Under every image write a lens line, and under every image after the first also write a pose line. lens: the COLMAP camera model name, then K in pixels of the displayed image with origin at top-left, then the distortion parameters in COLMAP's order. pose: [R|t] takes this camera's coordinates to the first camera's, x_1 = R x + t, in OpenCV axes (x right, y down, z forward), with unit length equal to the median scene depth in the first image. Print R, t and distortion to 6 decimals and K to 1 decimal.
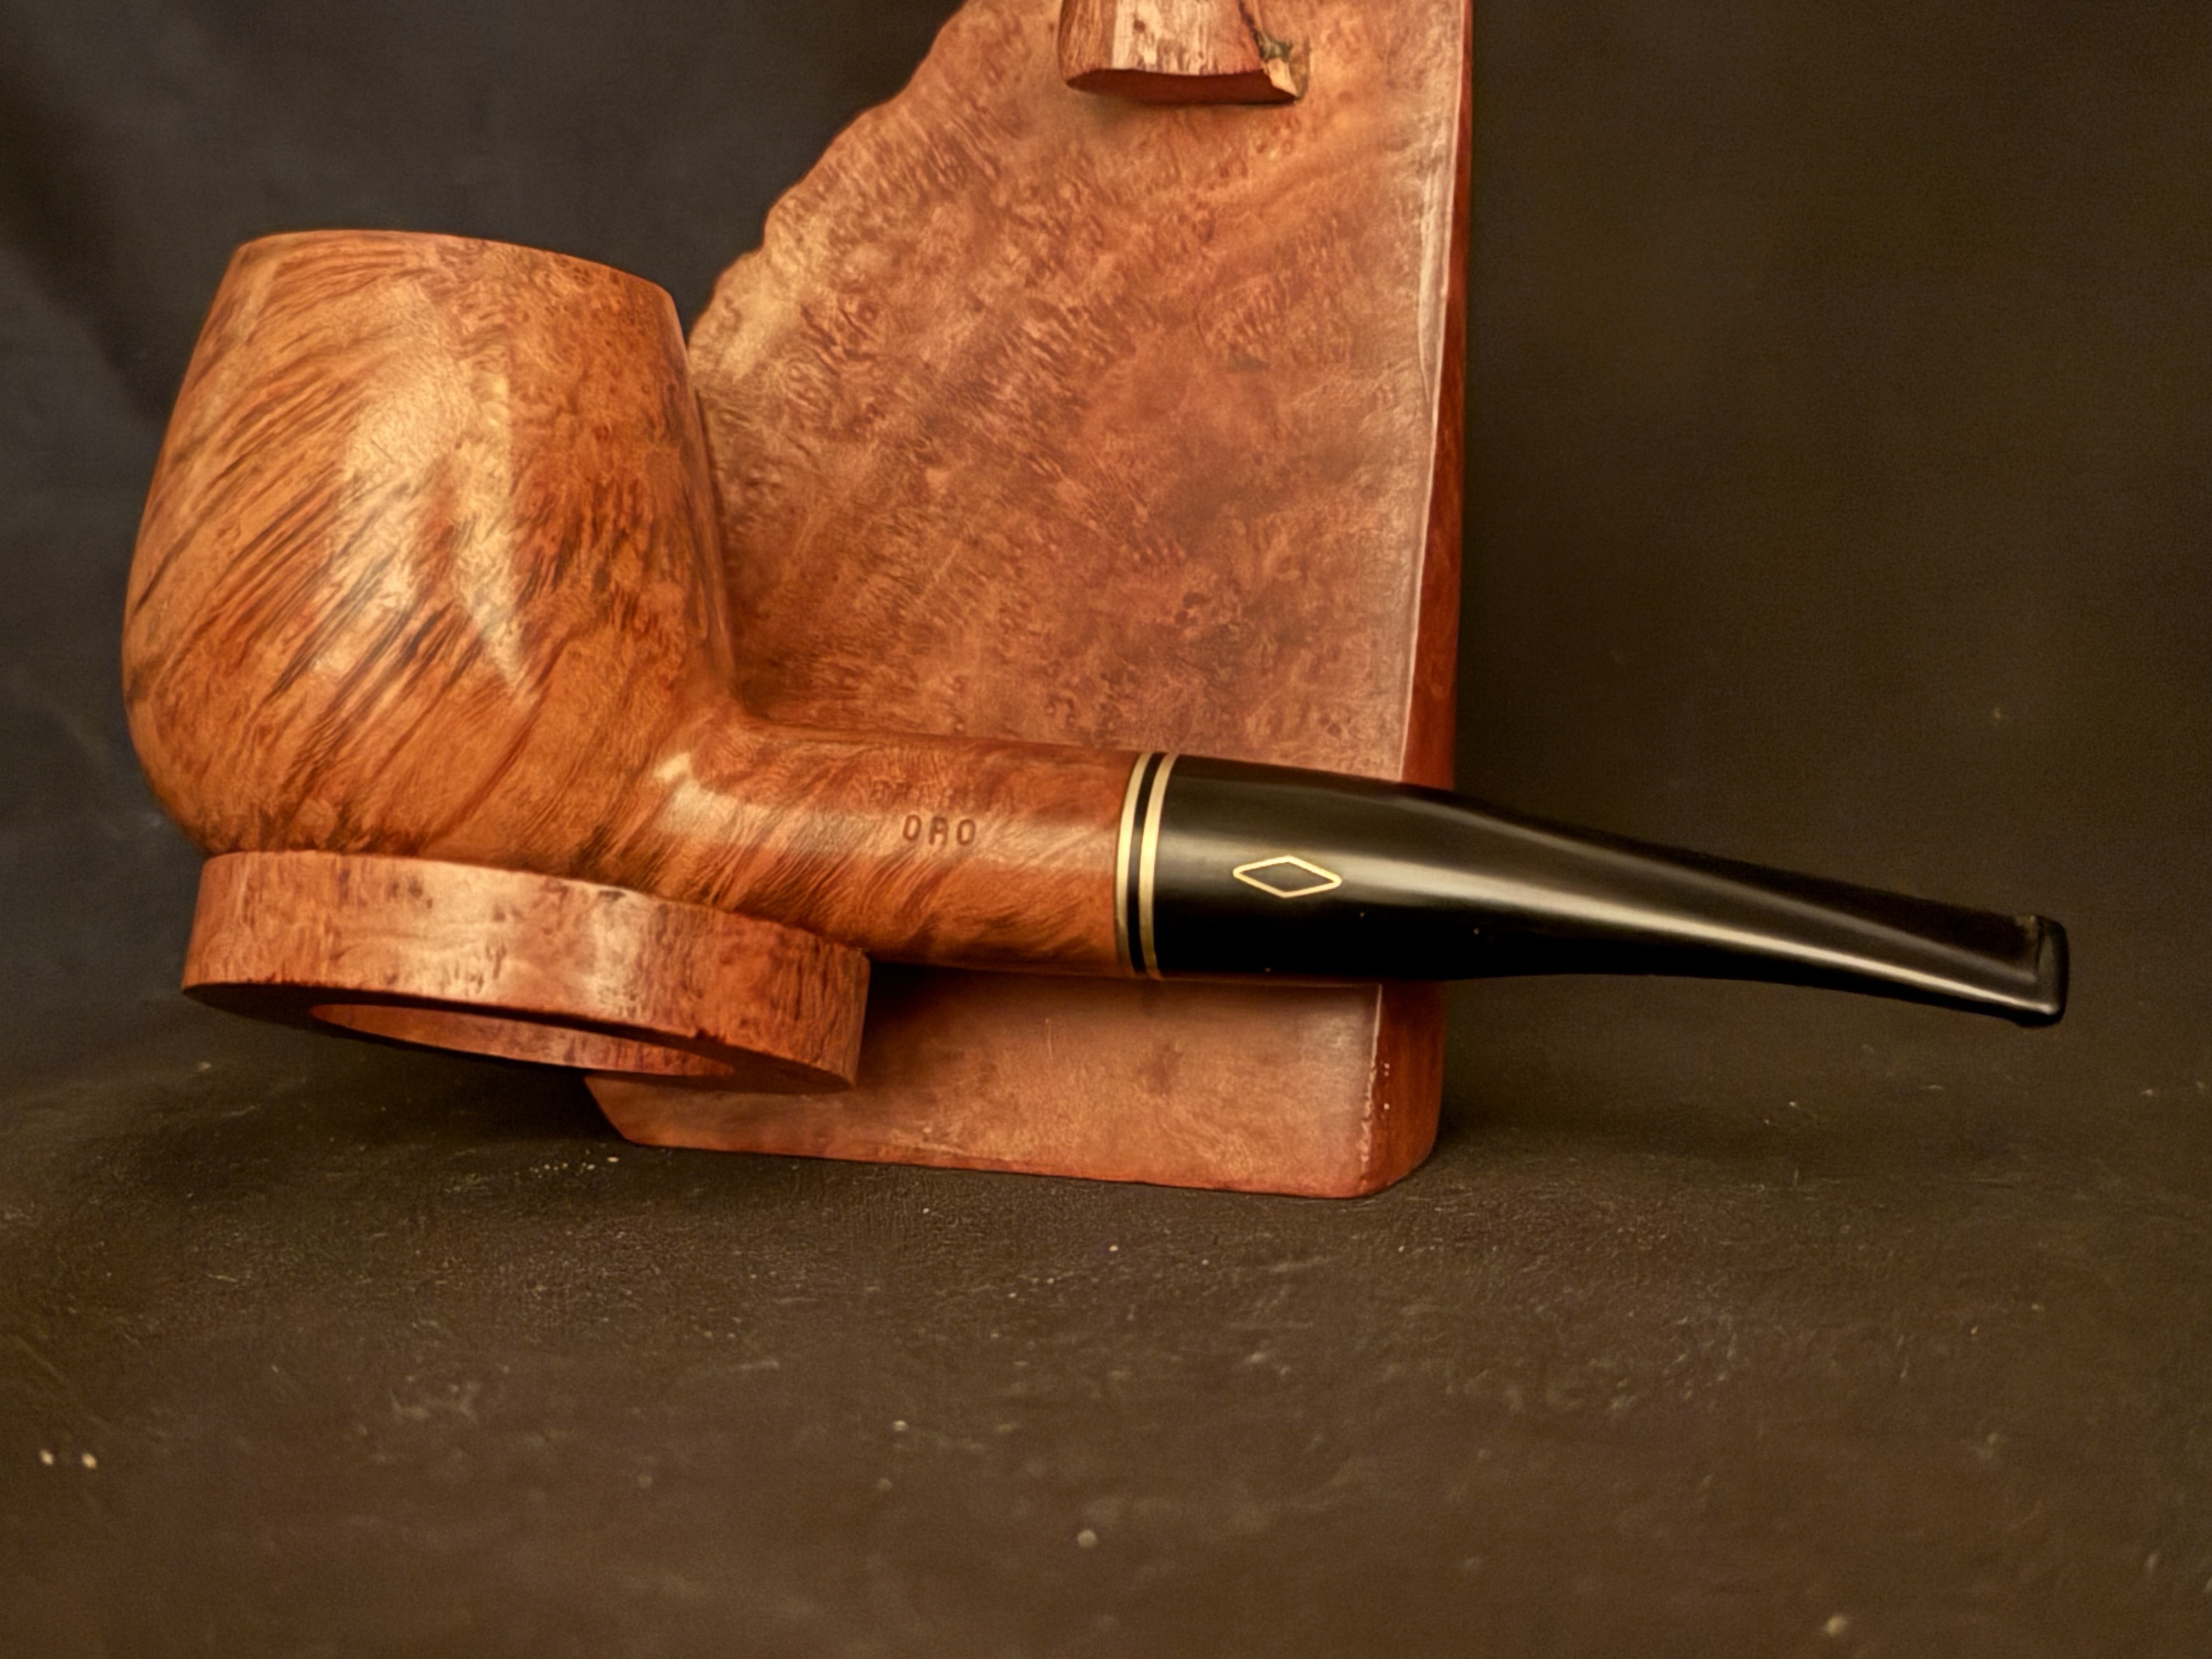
lens RADIAL K [[3271.6, 0, 1114.9], [0, 3271.6, 819.8], [0, 0, 1]] dist [0.137542, 0.000000]
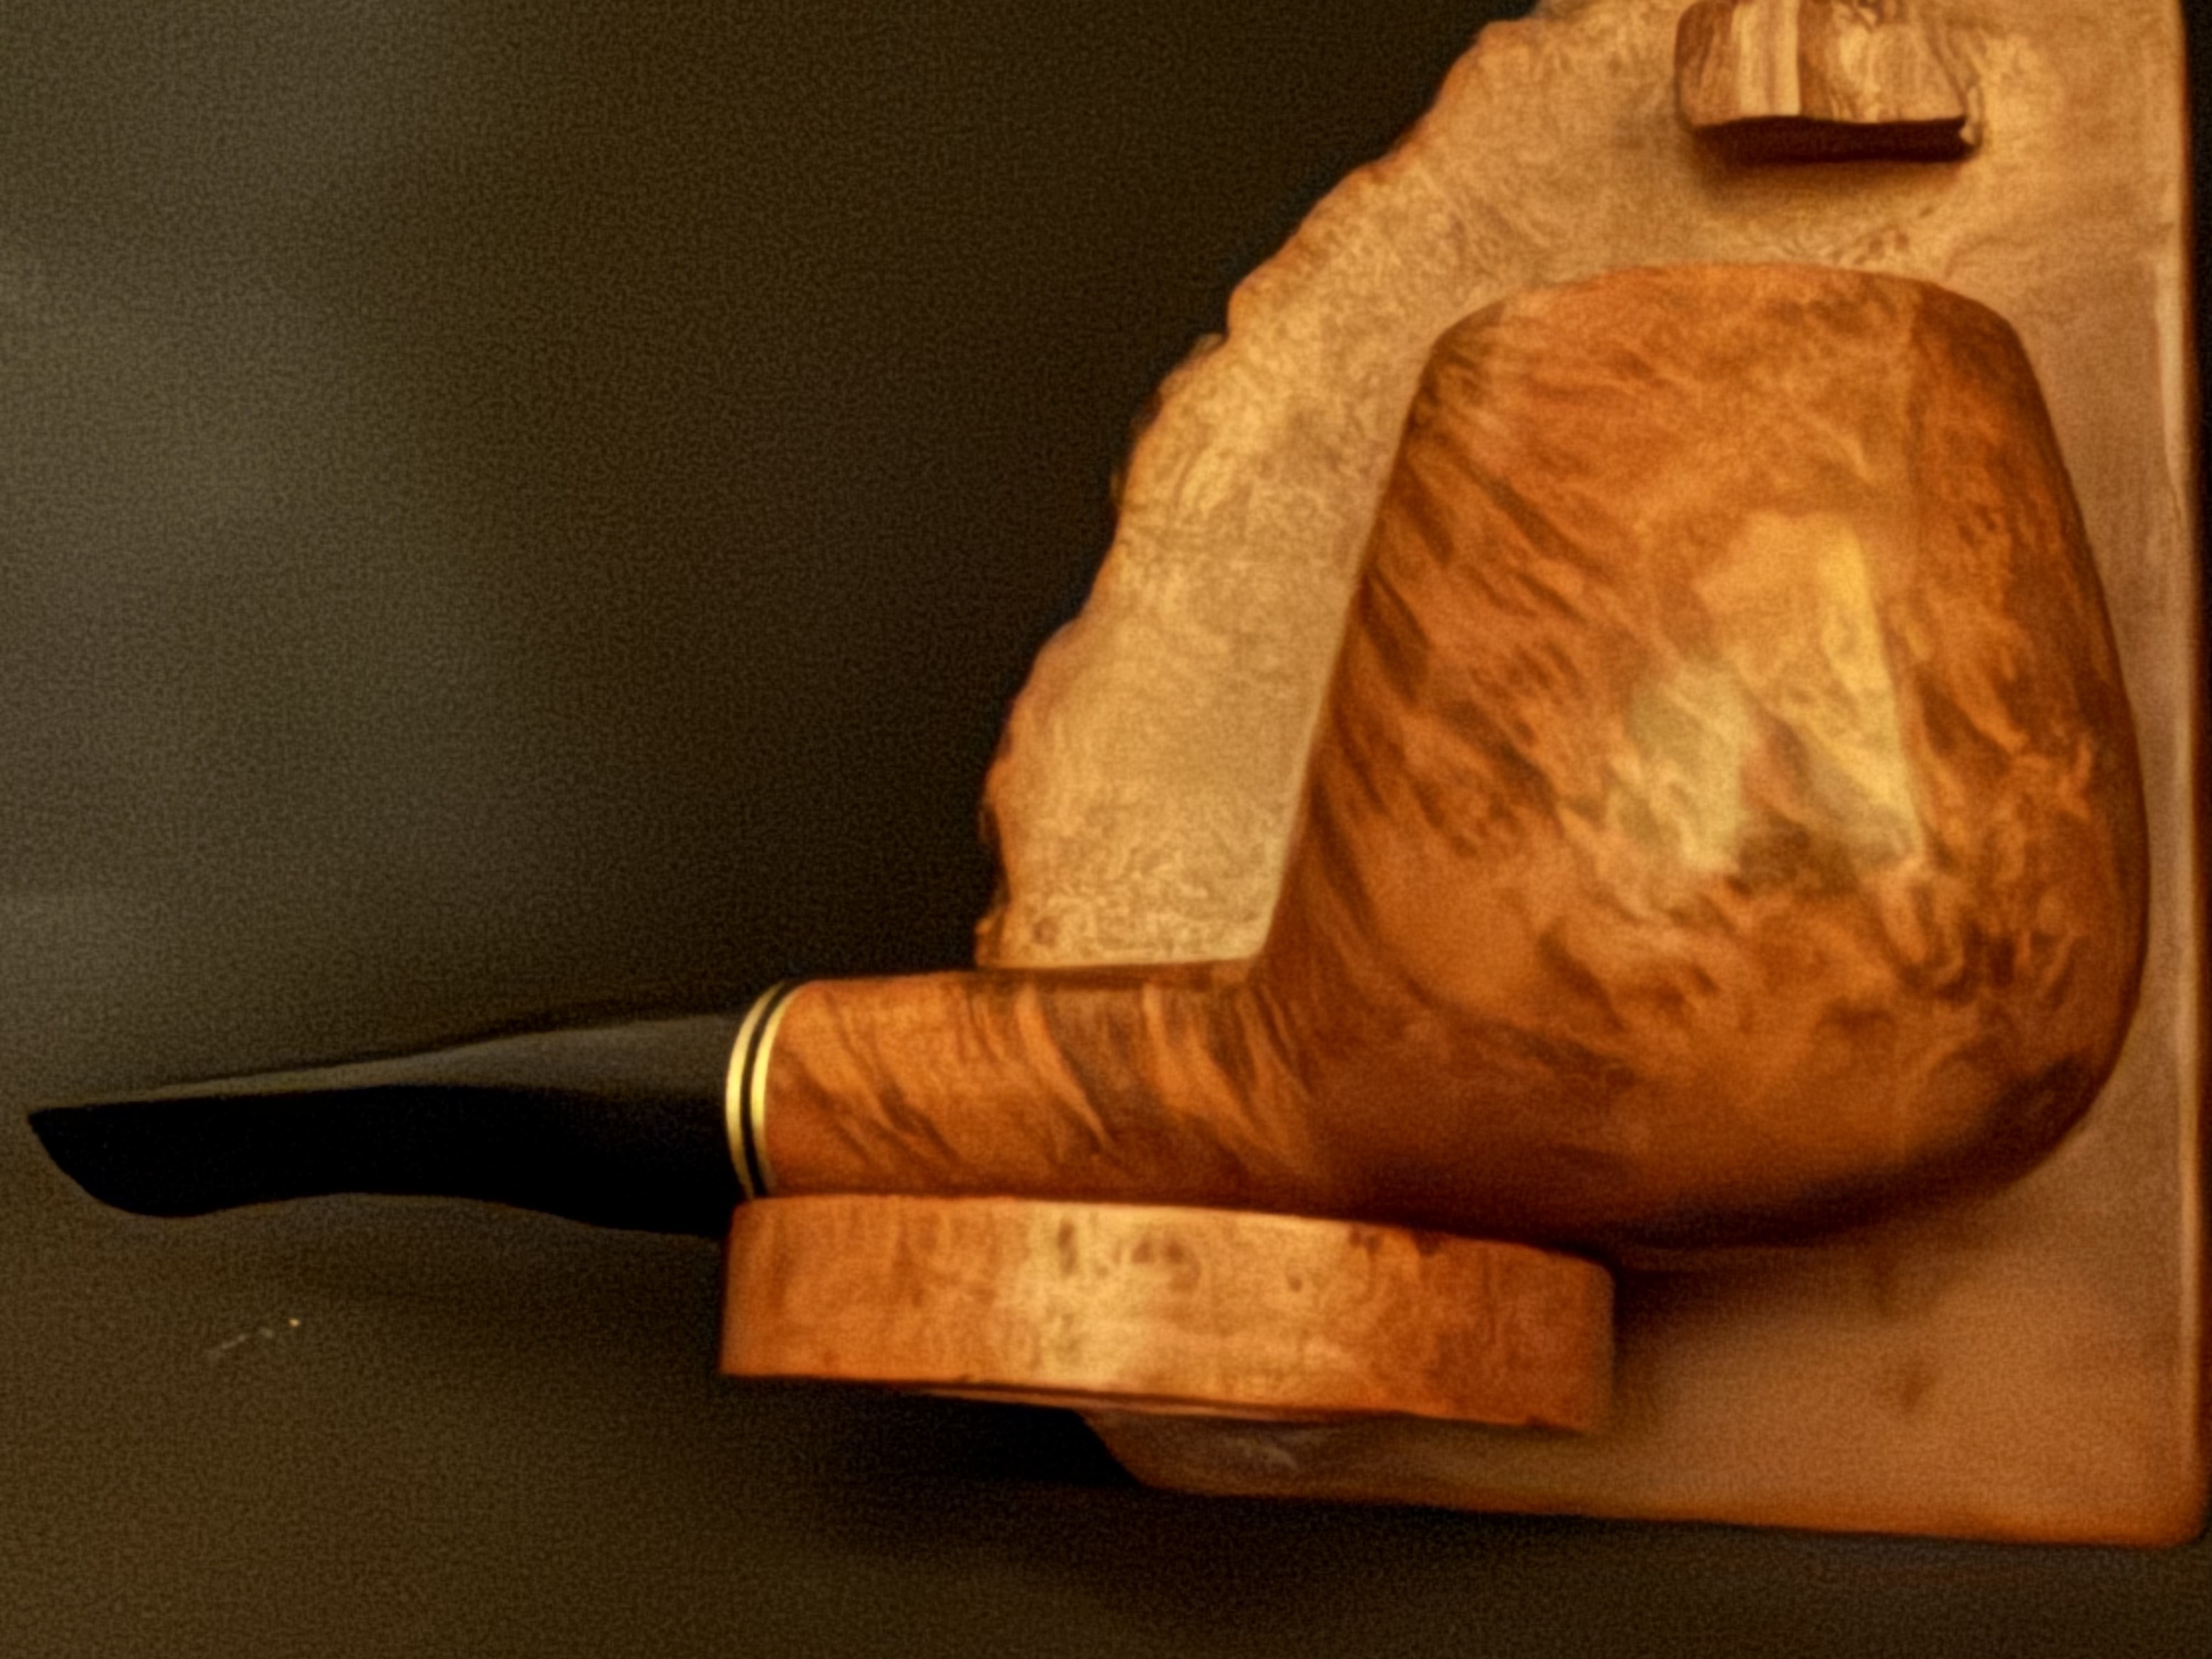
lens RADIAL K [[3155.0, 0, 918.3], [0, 3155.0, 838.2], [0, 0, 1]] dist [0.014742, 0.000000]
pose [[0.991221, -0.033634, 0.127866, -0.301820], [0.033243, 0.999434, 0.005192, -0.064344], [-0.127968, -0.000896, 0.991778, 0.268571]]
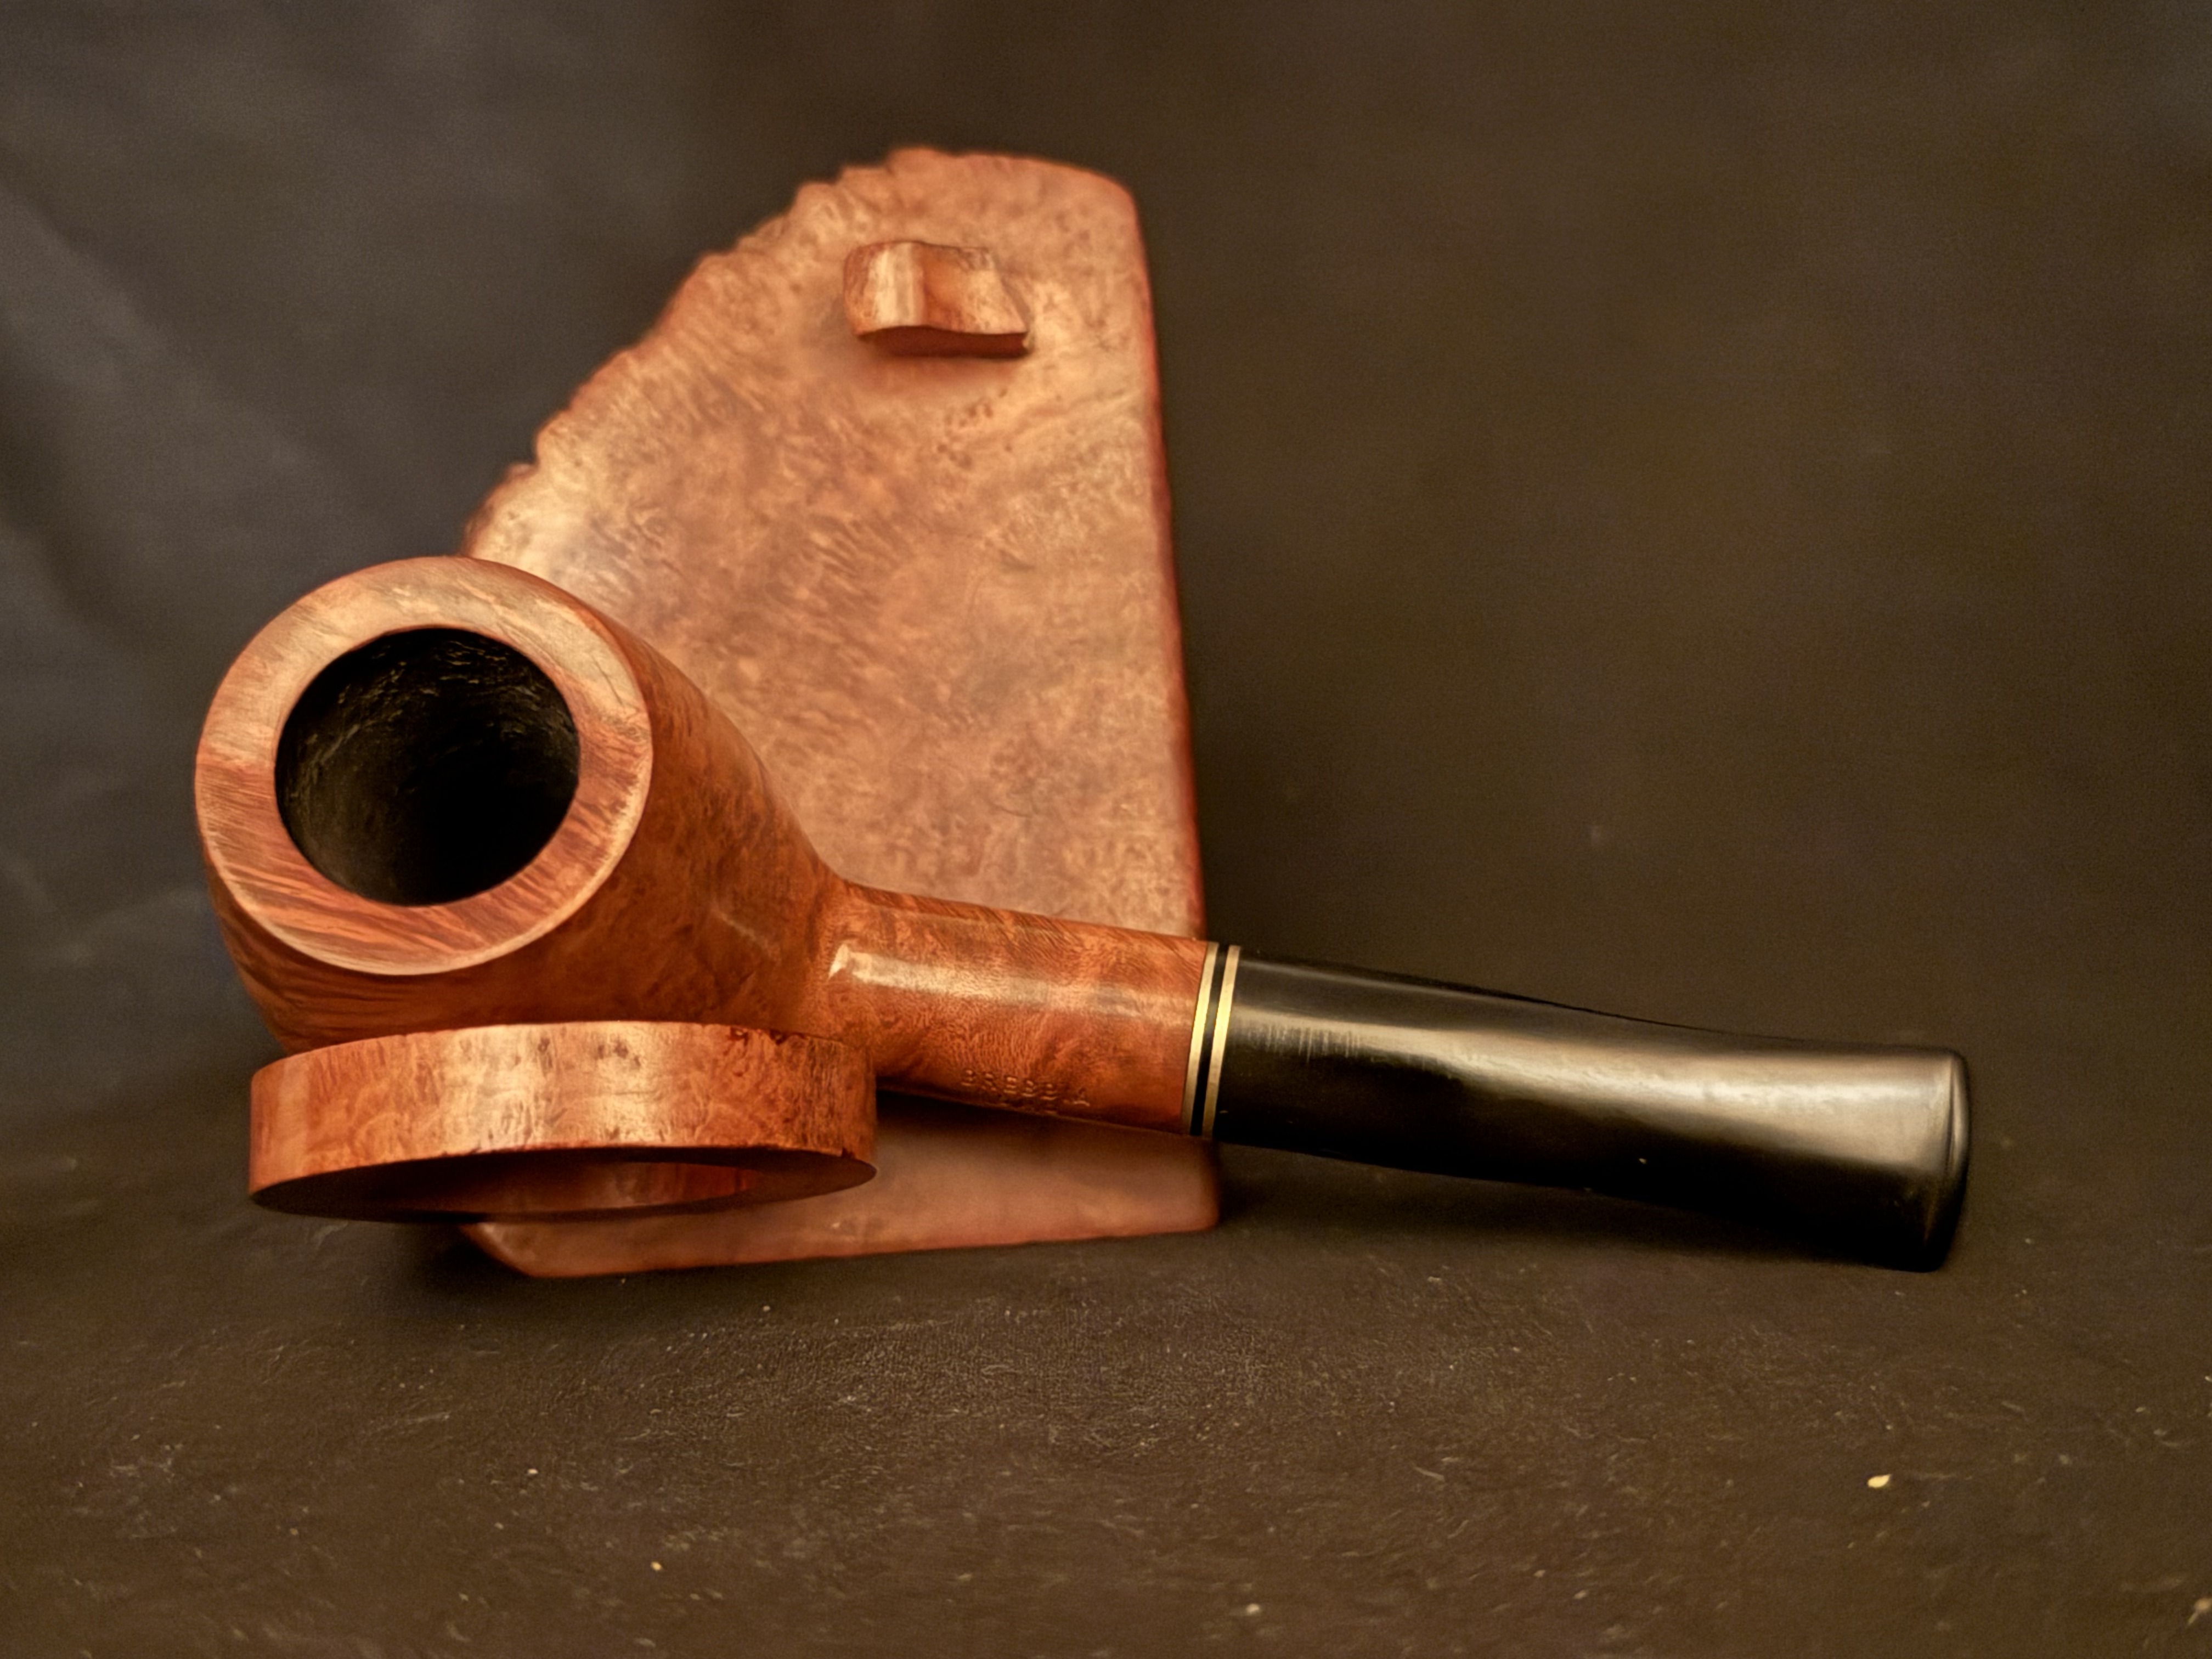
lens RADIAL K [[2689.3, 0, 1093.4], [0, 2689.3, 825.9], [0, 0, 1]] dist [0.143263, 0.000000]
pose [[0.858859, -0.058855, 0.508820, -0.450637], [0.082057, 0.996356, -0.023259, -0.016209], [-0.505597, 0.061729, 0.860559, 0.122132]]
